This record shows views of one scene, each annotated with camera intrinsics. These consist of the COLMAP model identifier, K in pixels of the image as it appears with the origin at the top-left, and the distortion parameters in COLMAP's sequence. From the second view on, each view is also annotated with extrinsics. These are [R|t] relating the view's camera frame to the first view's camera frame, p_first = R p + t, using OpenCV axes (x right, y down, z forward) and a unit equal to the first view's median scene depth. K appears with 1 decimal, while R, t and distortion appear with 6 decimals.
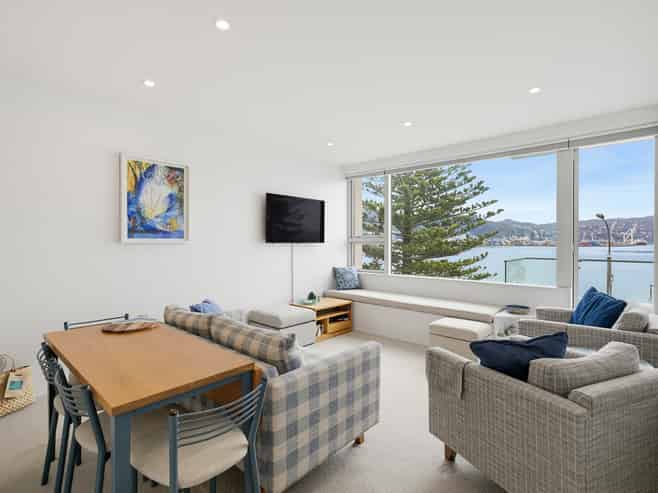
lens RADIAL K [[336.3, 0, 328.5], [0, 336.3, 238.3], [0, 0, 1]] dist [0.000089, 0.000003]
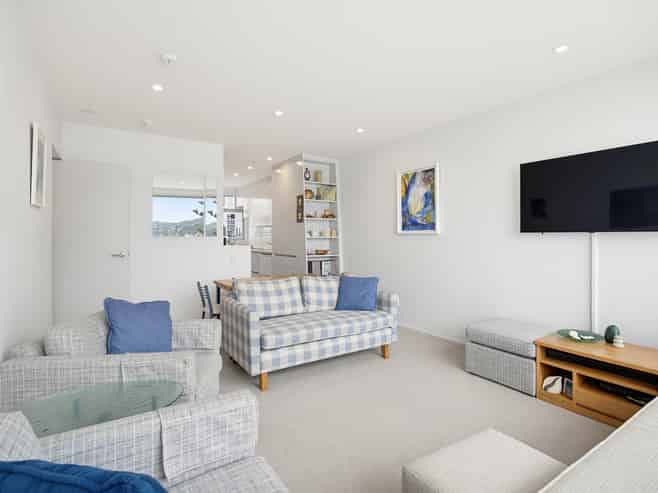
lens RADIAL K [[336.3, 0, 328.5], [0, 336.3, 238.3], [0, 0, 1]] dist [0.000089, 0.000003]
pose [[-0.239126, 0.002142, -0.970986, 0.792584], [0.004961, 0.999987, 0.000984, 0.027814], [0.970976, -0.004582, -0.239133, 0.972919]]
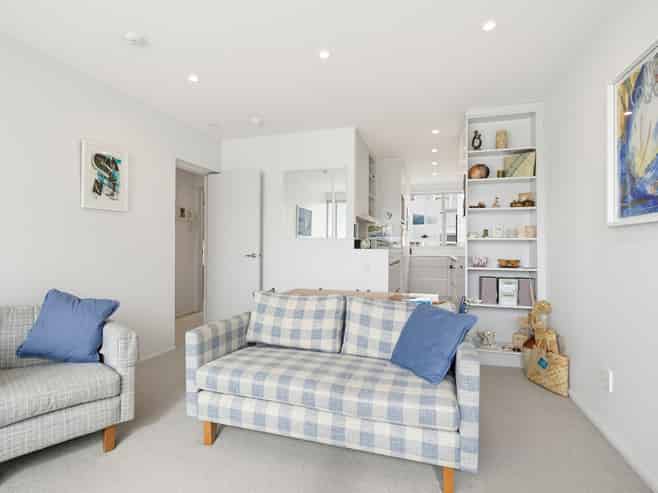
lens RADIAL K [[344.5, 0, 343.6], [0, 344.5, 246.2], [0, 0, 1]] dist [0.000875, -0.000083]
pose [[-0.904841, -0.004273, -0.425728, 0.102844], [-0.002906, 0.999988, -0.003862, 0.051067], [0.425739, -0.002257, -0.904843, 1.262272]]
